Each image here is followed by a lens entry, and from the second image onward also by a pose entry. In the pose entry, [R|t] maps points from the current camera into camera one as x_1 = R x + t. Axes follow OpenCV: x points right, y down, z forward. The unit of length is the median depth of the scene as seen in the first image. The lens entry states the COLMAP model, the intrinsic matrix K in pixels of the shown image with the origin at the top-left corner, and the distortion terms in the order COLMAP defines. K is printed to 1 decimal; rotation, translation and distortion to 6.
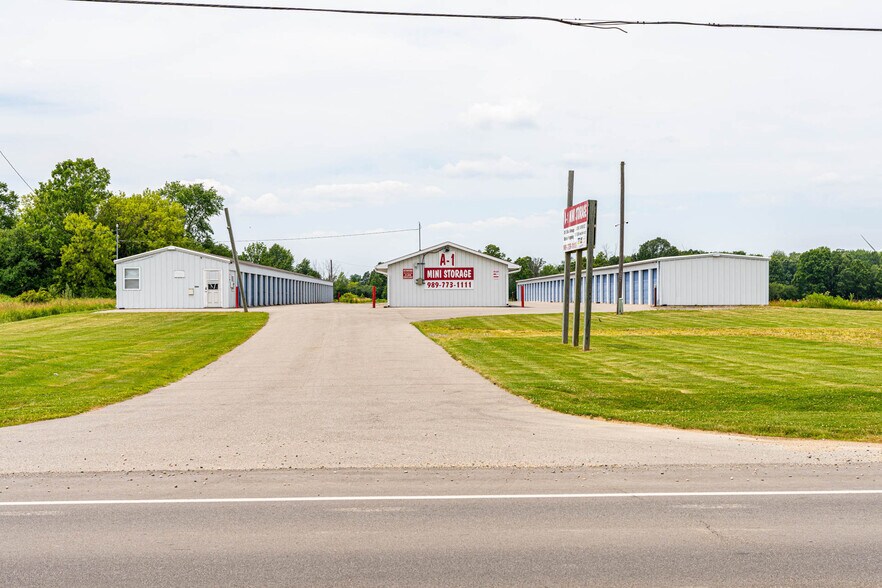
lens RADIAL K [[1234.5, 0, 449.8], [0, 1234.5, 322.9], [0, 0, 1]] dist [0.012412, -0.029912]
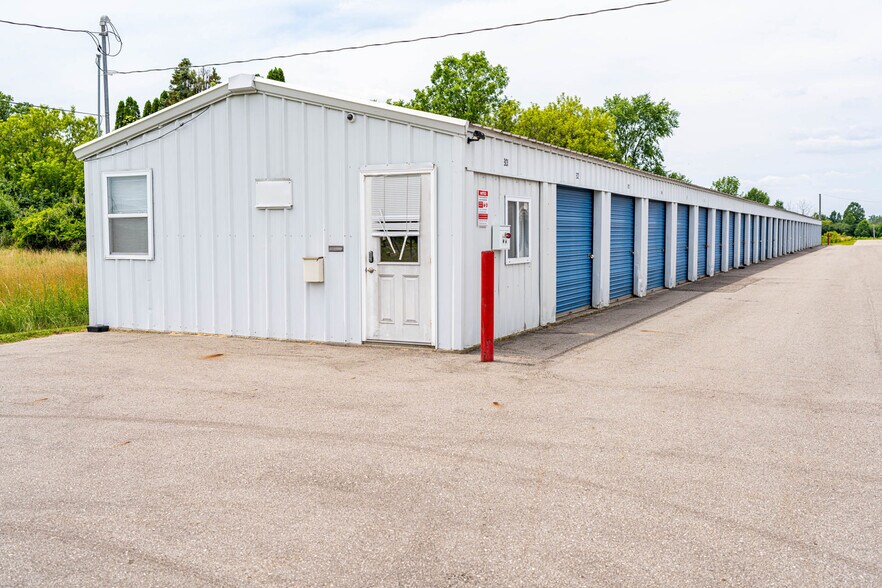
lens RADIAL K [[844.3, 0, 441.0], [0, 844.3, 294.0], [0, 0, 1]] dist [-0.010692, 0.001997]
pose [[0.880195, 0.035255, -0.473301, -0.113649], [-0.009960, 0.998390, 0.055845, -0.029674], [0.474508, -0.044441, 0.879129, 0.868035]]
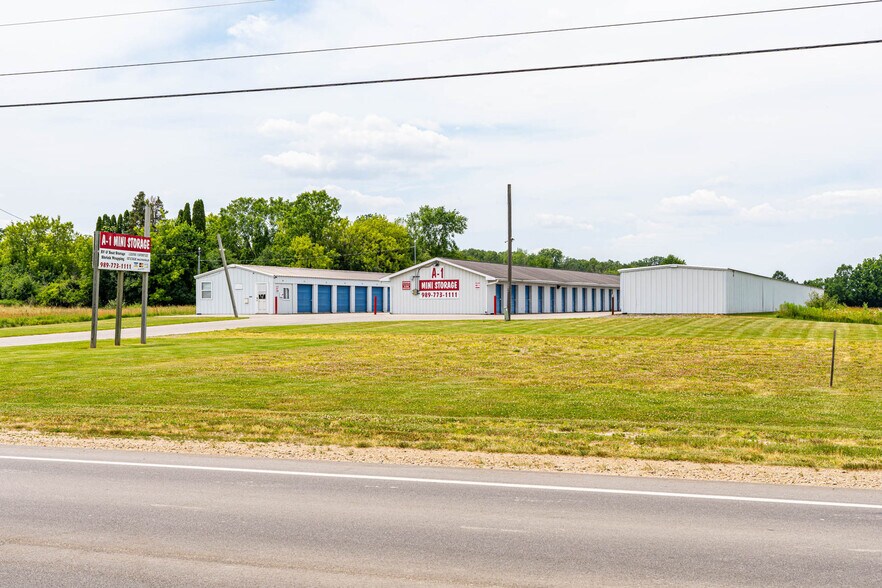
lens RADIAL K [[1173.6, 0, 441.0], [0, 1173.6, 294.0], [0, 0, 1]] dist [-0.002248, 0.005457]
pose [[0.913996, -0.002382, -0.405716, 0.444280], [-0.009893, 0.999555, -0.028155, -0.000832], [0.405602, 0.029747, 0.913565, 0.002980]]
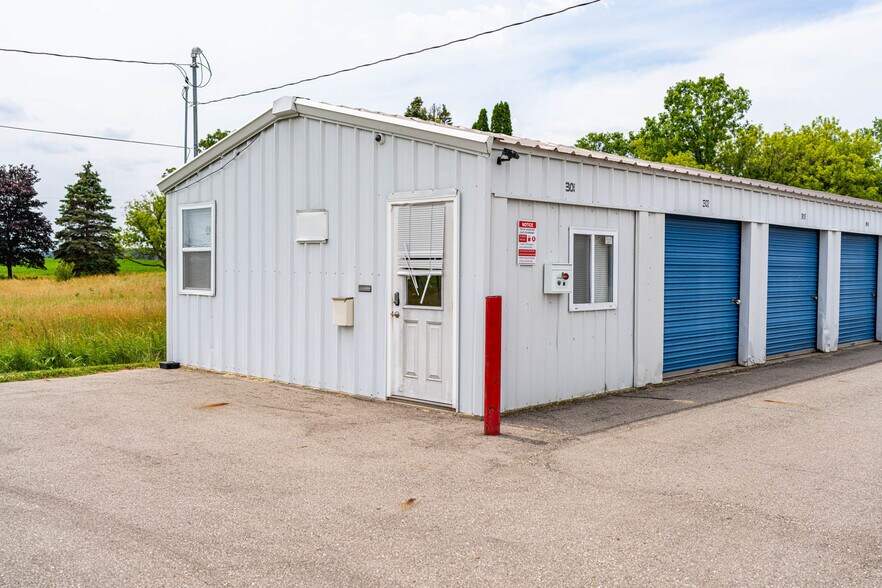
lens RADIAL K [[844.3, 0, 441.0], [0, 844.3, 294.0], [0, 0, 1]] dist [-0.010692, 0.001997]
pose [[0.694714, 0.032697, -0.718543, -0.098549], [-0.025110, 0.999460, 0.021203, -0.031434], [0.718848, 0.003313, 0.695159, 0.909937]]
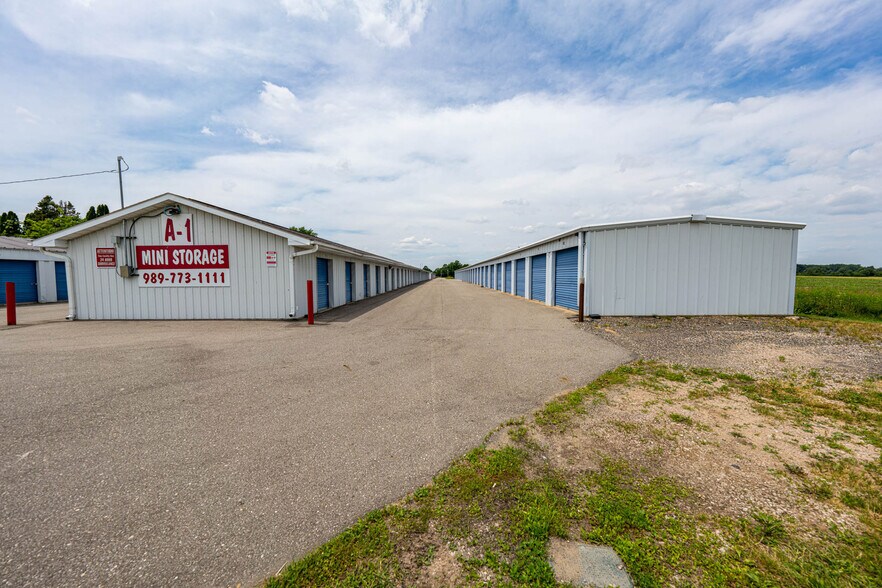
lens RADIAL K [[301.5, 0, 441.0], [0, 301.5, 294.0], [0, 0, 1]] dist [-0.001377, 0.000248]
pose [[0.999265, 0.001137, -0.038311, 0.114725], [0.000446, 0.999147, 0.041284, -0.029257], [0.038325, -0.041271, 0.998413, 0.875089]]
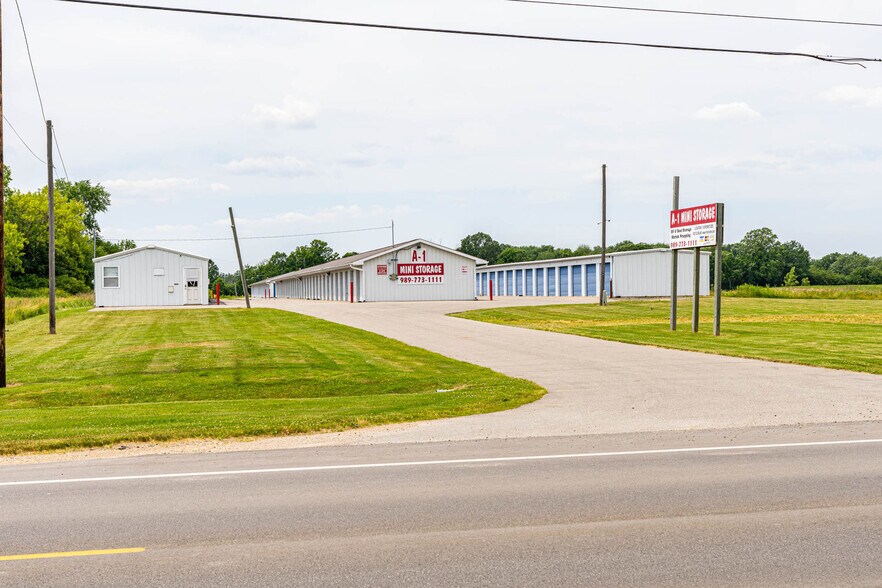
lens RADIAL K [[1234.5, 0, 449.8], [0, 1234.5, 322.9], [0, 0, 1]] dist [0.012412, -0.029912]
pose [[0.986588, -0.015779, 0.162466, -0.147693], [0.015148, 0.999872, 0.005120, 0.000802], [-0.162526, -0.002590, 0.986701, -0.041458]]
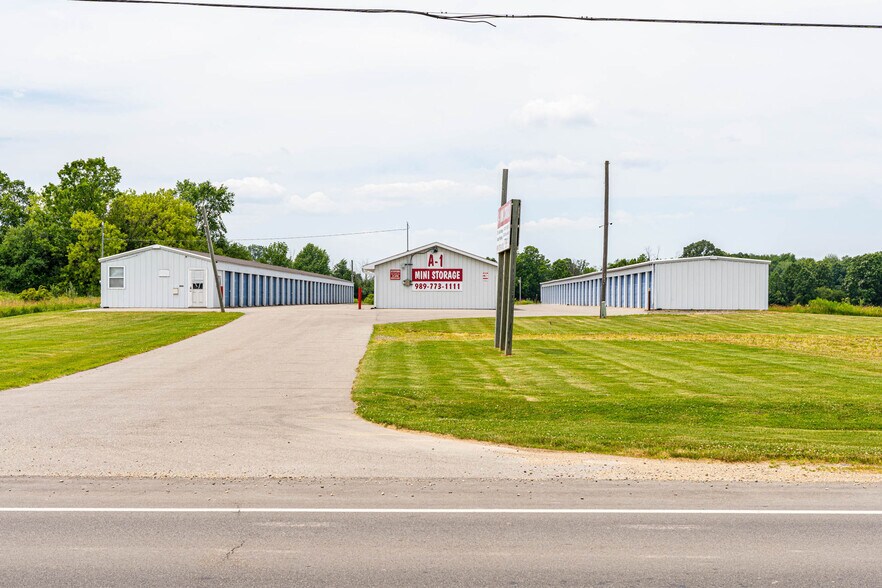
lens RADIAL K [[1256.8, 0, 441.0], [0, 1256.8, 294.0], [0, 0, 1]] dist [-0.000477, 0.011962]
pose [[0.998957, 0.008636, -0.044838, 0.047075], [-0.009742, 0.999652, -0.024514, -0.000386], [0.044611, 0.024925, 0.998693, 0.006948]]
